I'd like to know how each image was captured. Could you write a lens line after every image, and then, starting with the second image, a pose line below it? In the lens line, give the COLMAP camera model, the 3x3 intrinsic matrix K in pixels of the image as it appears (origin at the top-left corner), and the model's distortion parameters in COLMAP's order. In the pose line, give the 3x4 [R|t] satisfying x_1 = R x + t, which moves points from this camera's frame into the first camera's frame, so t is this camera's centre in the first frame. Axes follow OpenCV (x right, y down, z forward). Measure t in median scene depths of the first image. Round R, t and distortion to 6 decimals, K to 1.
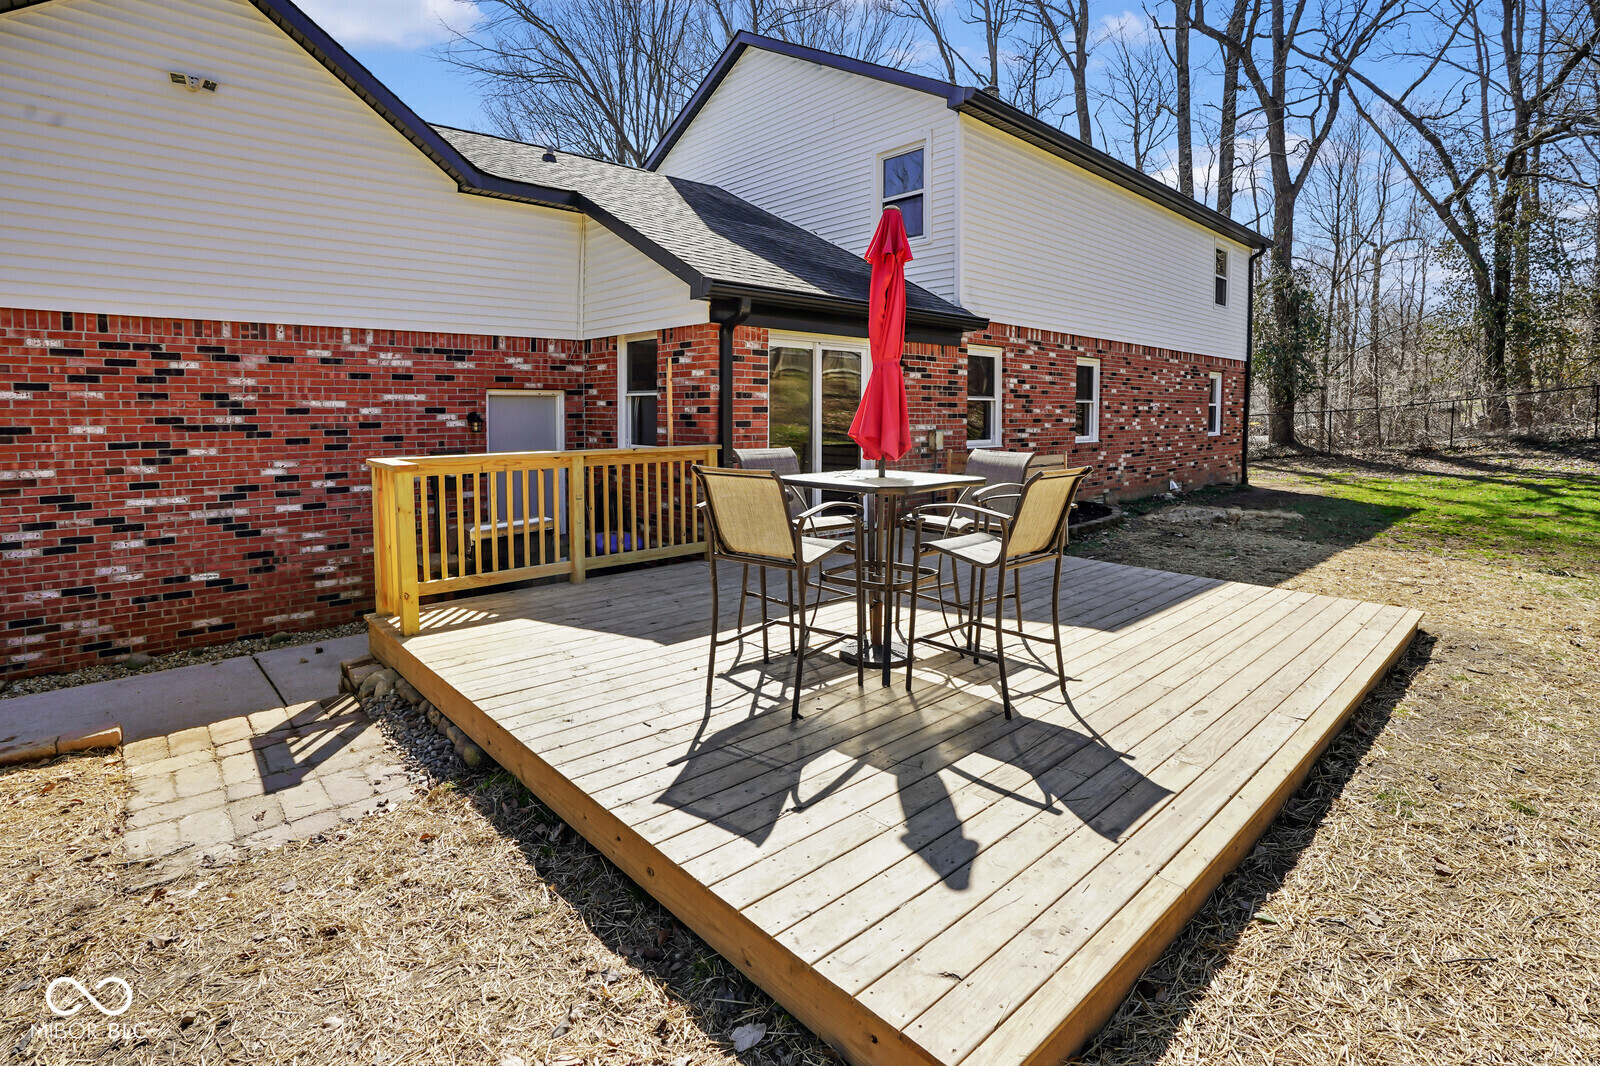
lens RADIAL K [[775.6, 0, 799.1], [0, 775.6, 464.8], [0, 0, 1]] dist [-0.076980, 0.032915]
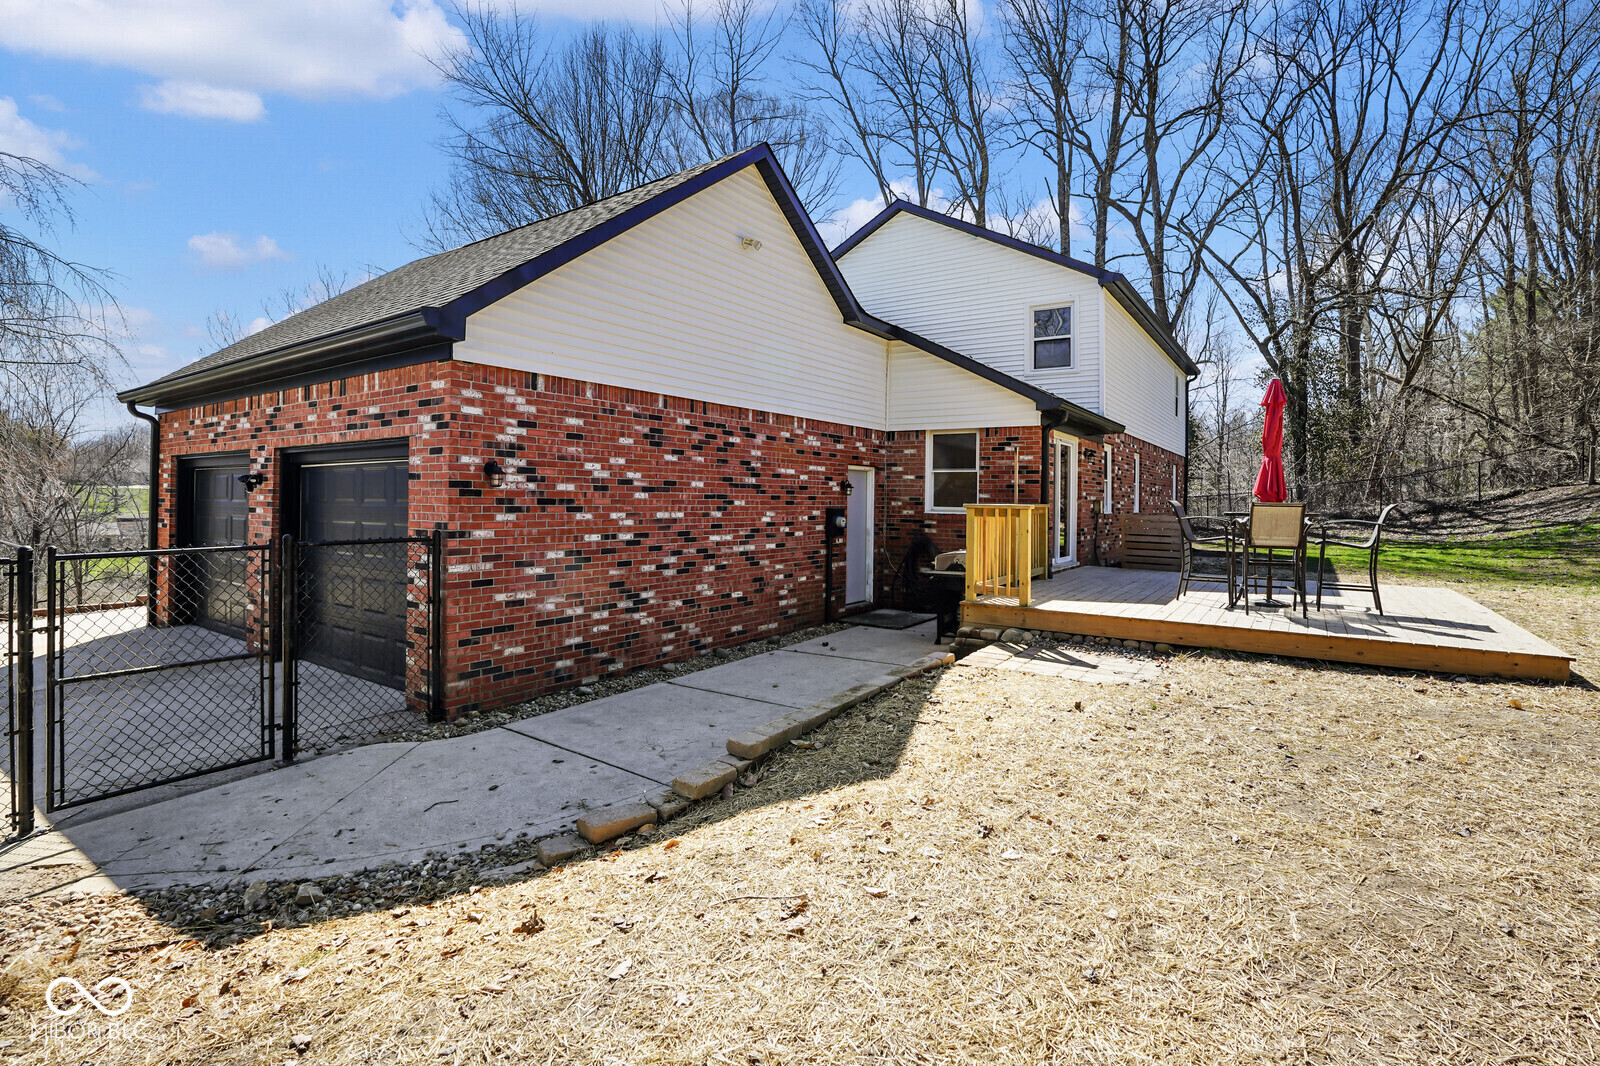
lens RADIAL K [[757.8, 0, 801.7], [0, 757.8, 501.2], [0, 0, 1]] dist [-0.066050, 0.027424]
pose [[0.973999, 0.015789, 0.225999, -0.830248], [-0.001958, 0.998118, -0.061292, 0.053767], [-0.226542, 0.059256, 0.972197, -0.315618]]
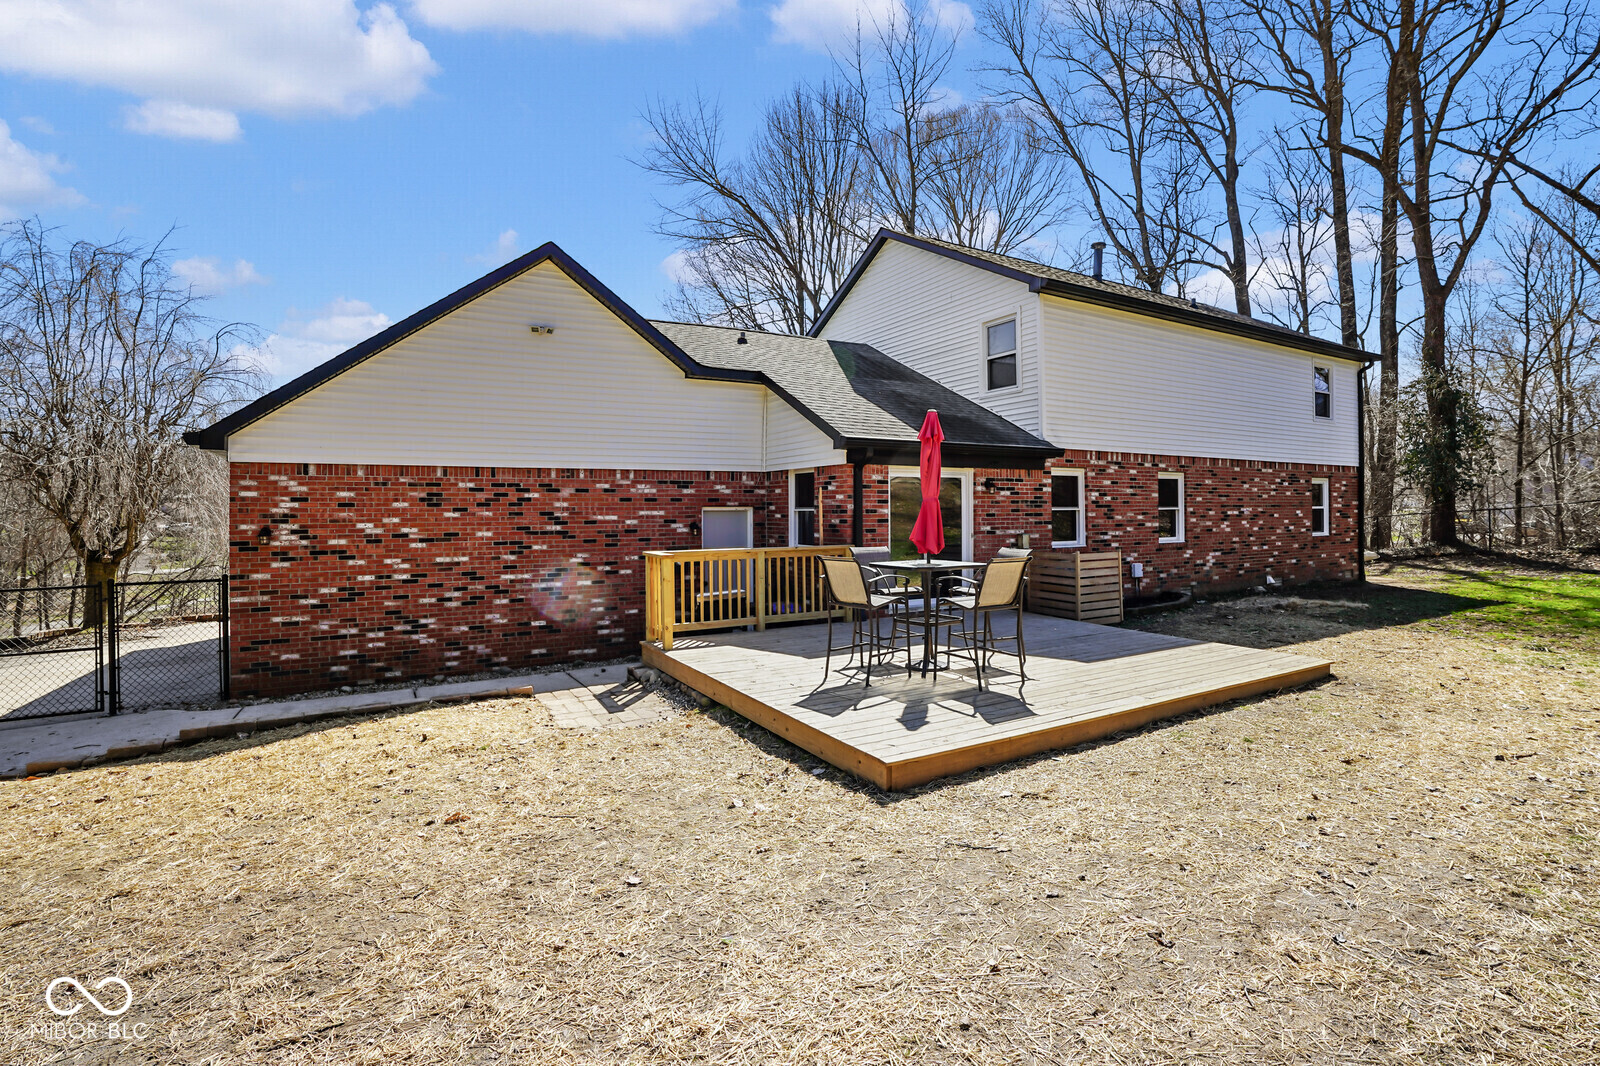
lens RADIAL K [[753.1, 0, 803.4], [0, 753.1, 515.3], [0, 0, 1]] dist [-0.066677, 0.027382]
pose [[0.974741, -0.004890, -0.223286, 0.117077], [-0.009064, 0.998070, -0.061428, 0.007120], [0.223156, 0.061900, 0.972815, -0.399846]]
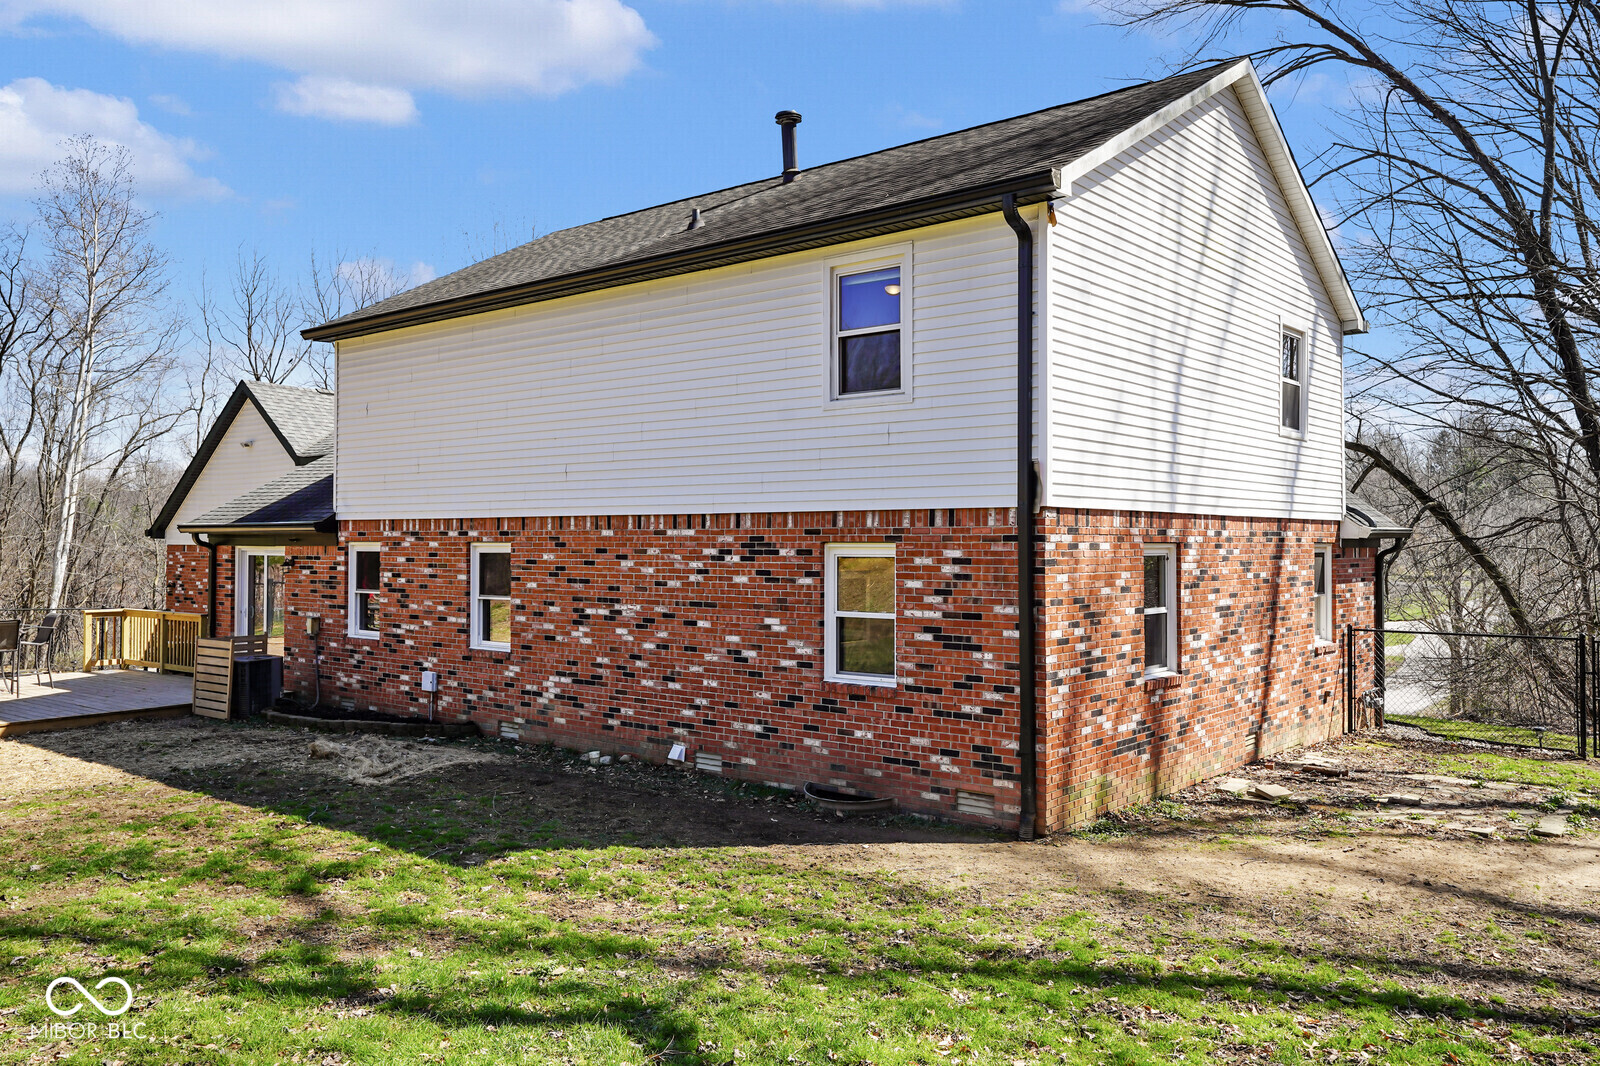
lens RADIAL K [[1184.7, 0, 798.0], [0, 1184.7, 557.0], [0, 0, 1]] dist [-0.001894, 0.001020]
pose [[0.146088, 0.004038, -0.989263, 2.546563], [-0.074178, 0.997221, -0.006884, -0.219111], [0.986487, 0.074387, 0.145981, 1.773440]]
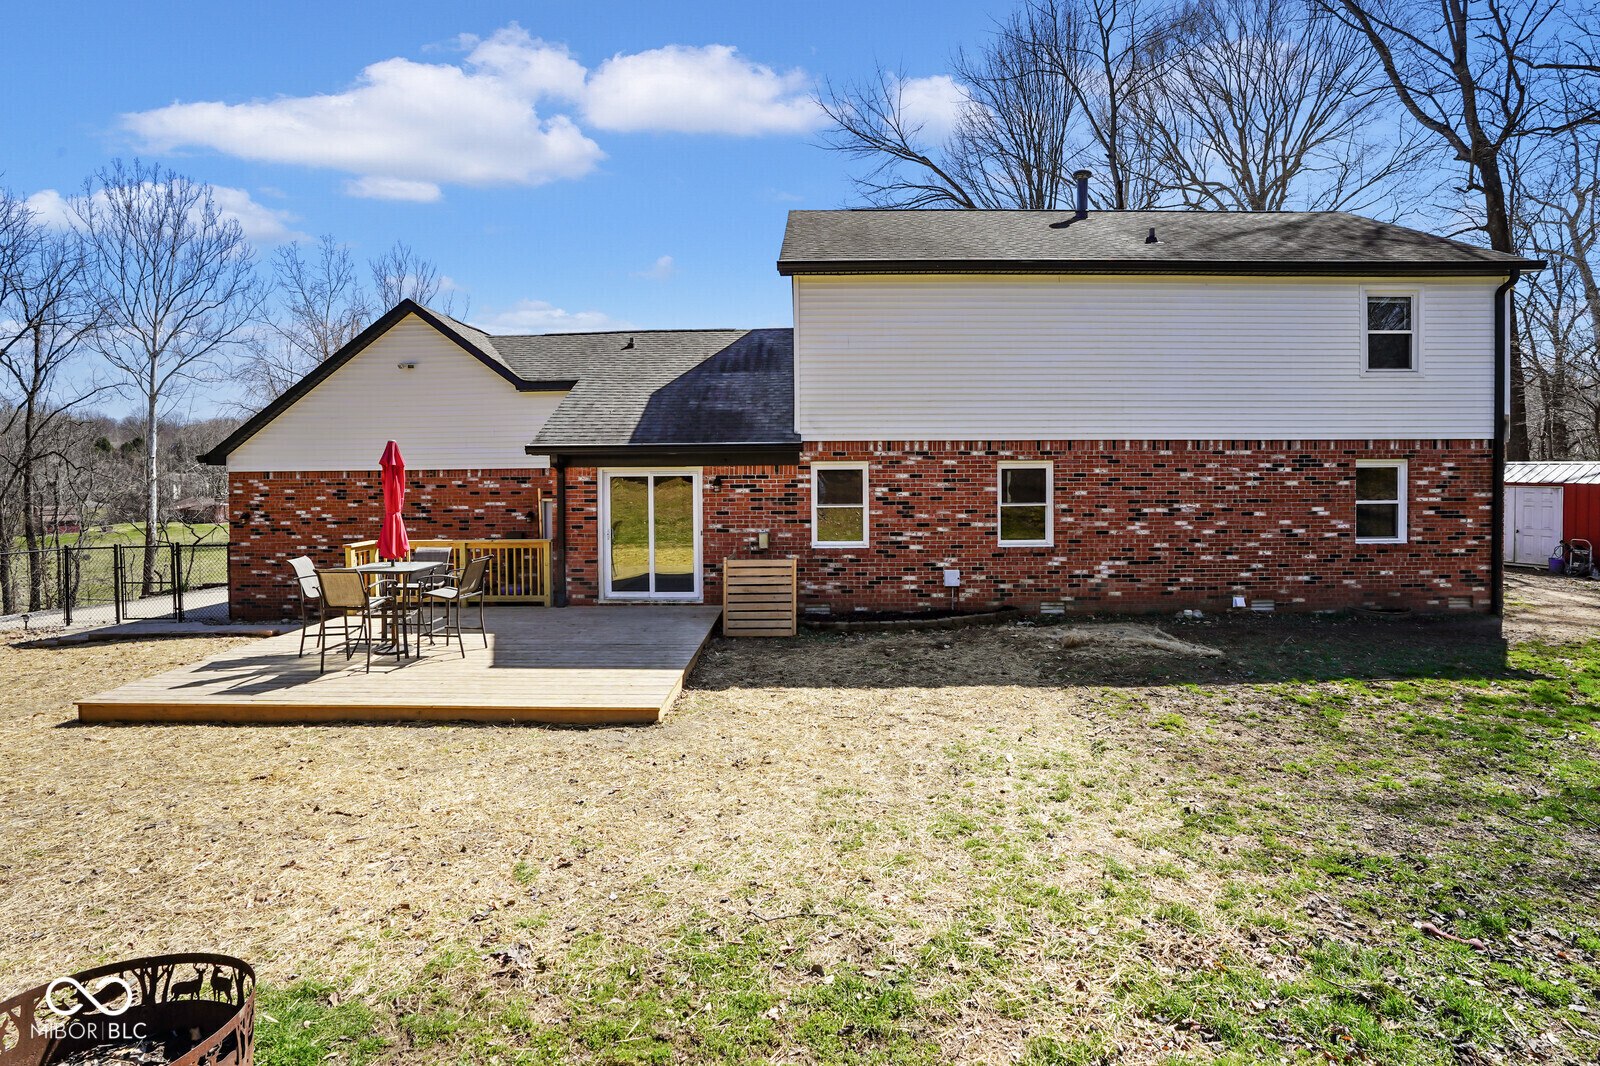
lens RADIAL K [[772.9, 0, 832.0], [0, 772.9, 492.8], [0, 0, 1]] dist [-0.069593, 0.032183]
pose [[0.726949, 0.015546, -0.686516, 1.365897], [-0.039472, 0.999037, -0.019173, -0.109285], [0.685557, 0.041036, 0.726862, 0.181528]]
